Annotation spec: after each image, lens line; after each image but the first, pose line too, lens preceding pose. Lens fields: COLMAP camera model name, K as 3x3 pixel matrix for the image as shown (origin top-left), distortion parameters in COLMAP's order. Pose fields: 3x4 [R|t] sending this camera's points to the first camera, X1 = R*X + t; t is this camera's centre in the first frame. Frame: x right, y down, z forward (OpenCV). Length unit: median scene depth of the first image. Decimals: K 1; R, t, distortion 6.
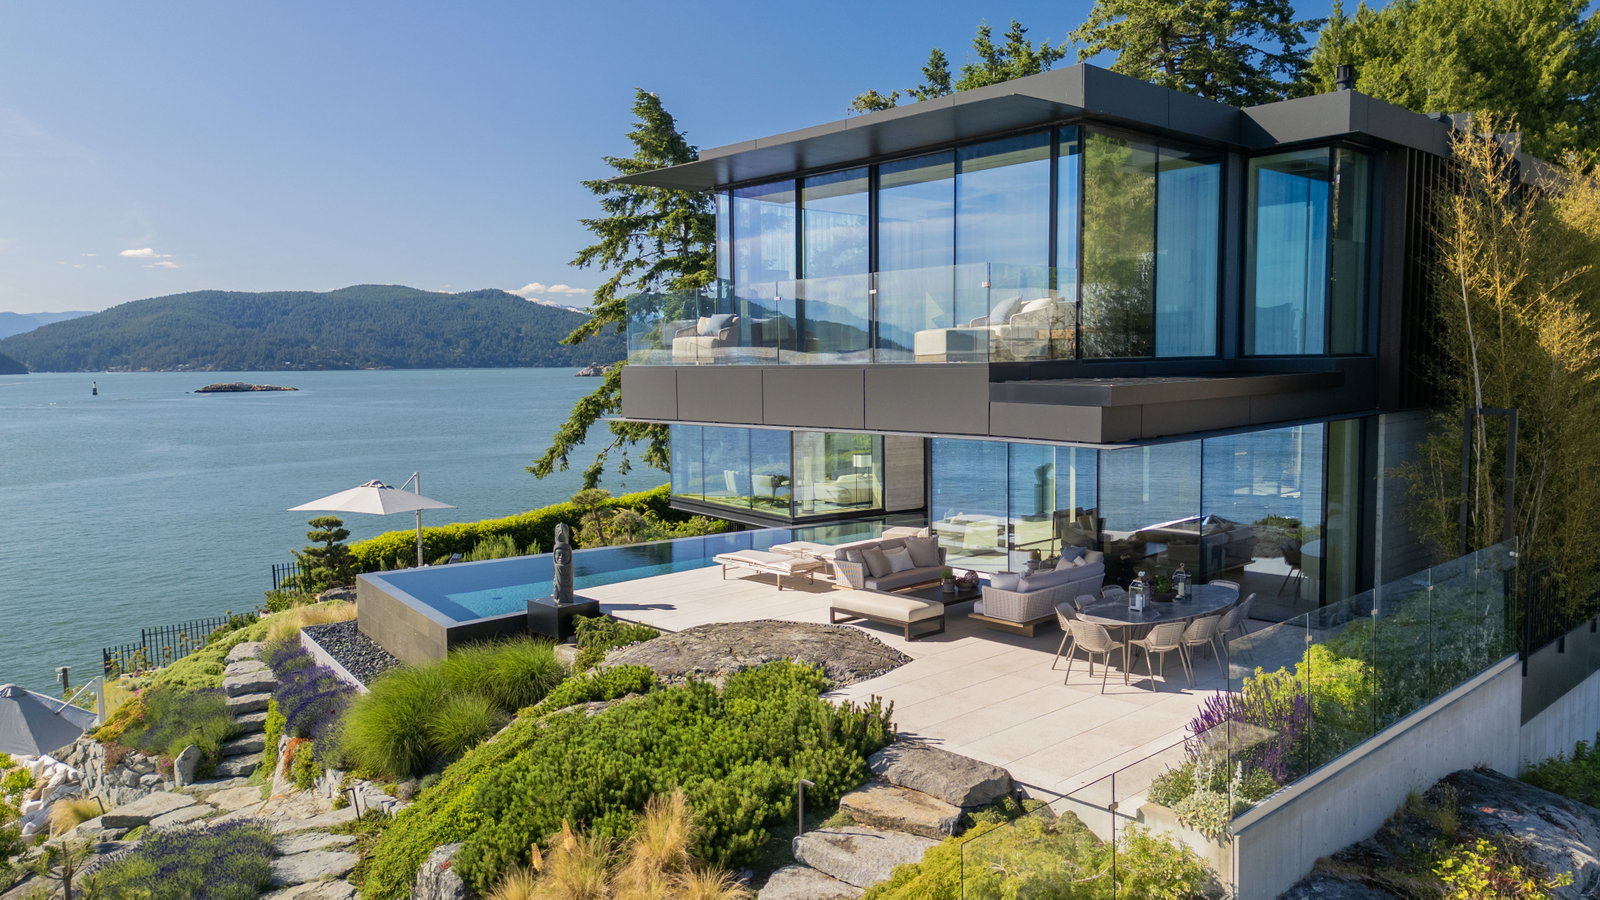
lens RADIAL K [[1131.9, 0, 788.1], [0, 1131.9, 454.9], [0, 0, 1]] dist [0.067137, -0.064126]
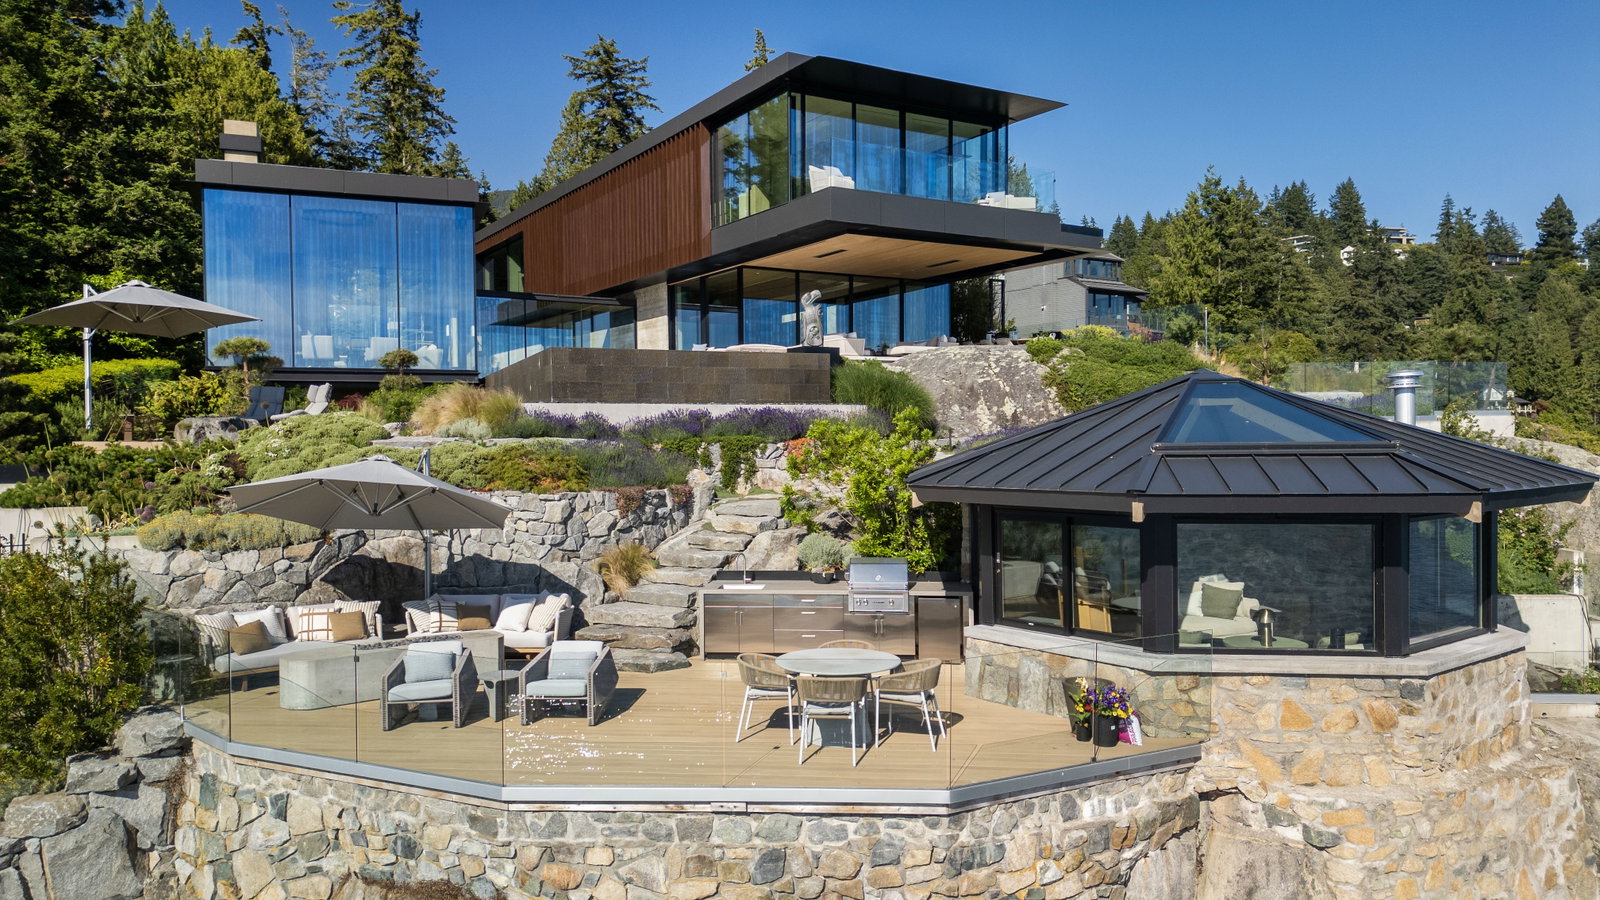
lens RADIAL K [[1131.9, 0, 783.2], [0, 1131.9, 450.5], [0, 0, 1]] dist [0.067137, -0.064126]
pose [[0.213014, 0.004795, 0.977037, -1.383903], [0.083312, 0.996257, -0.023053, 0.251391], [-0.973491, 0.086309, 0.211817, 0.678845]]
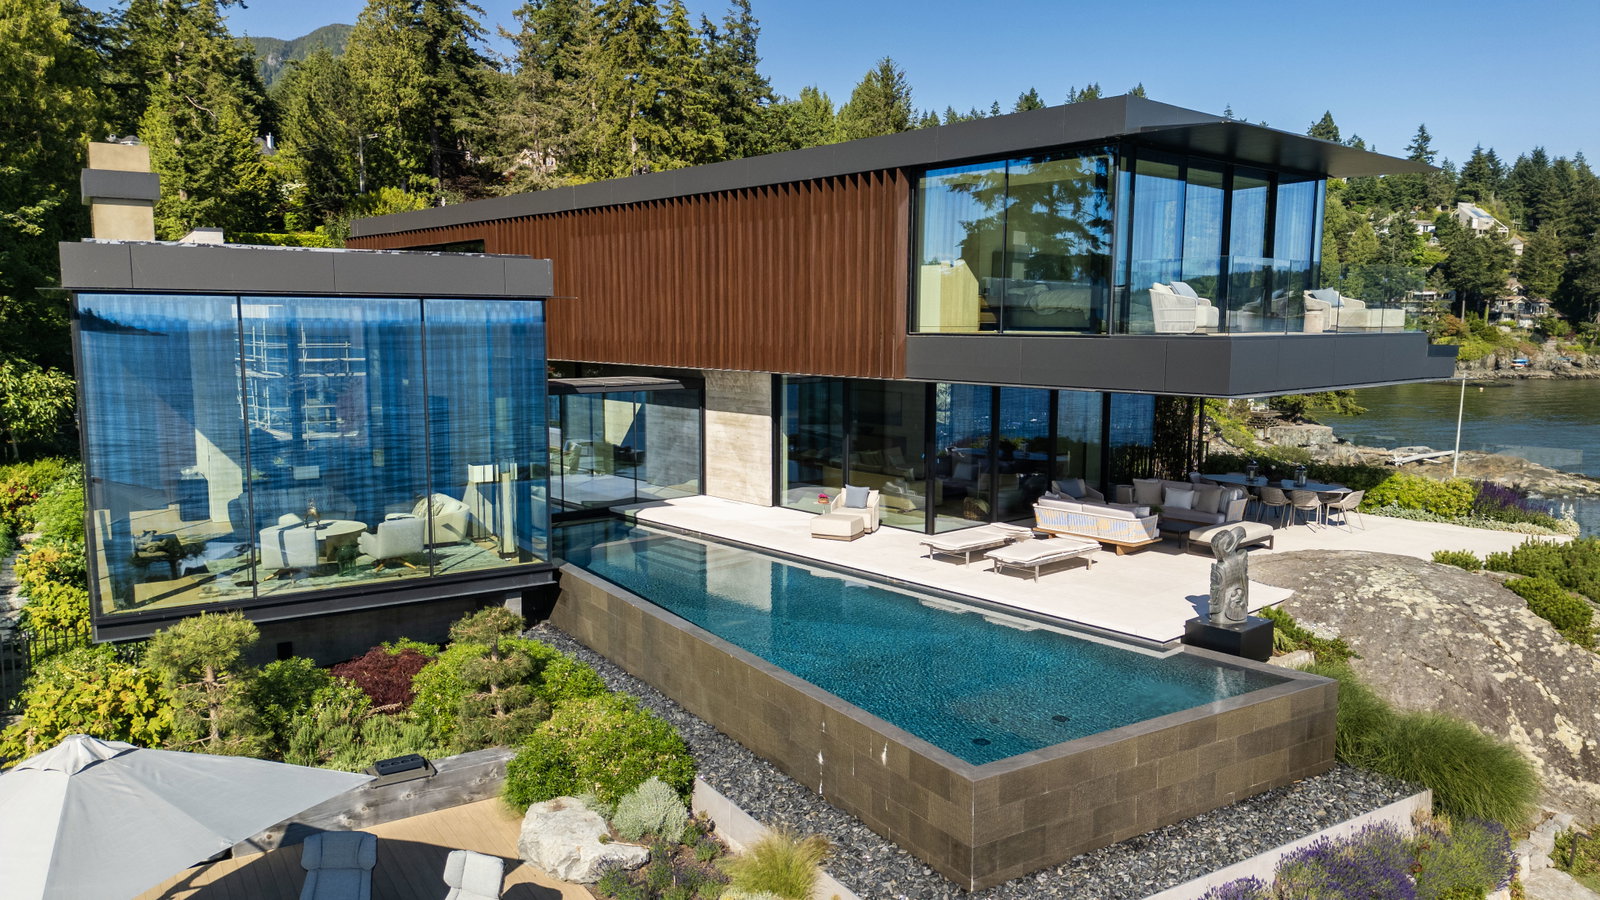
lens RADIAL K [[1131.9, 0, 792.8], [0, 1131.9, 456.1], [0, 0, 1]] dist [0.067137, -0.064126]
pose [[0.020422, -0.101344, 0.994642, -0.916936], [0.079440, 0.991868, 0.099430, -0.089275], [-0.996630, 0.076984, 0.028306, 1.154303]]
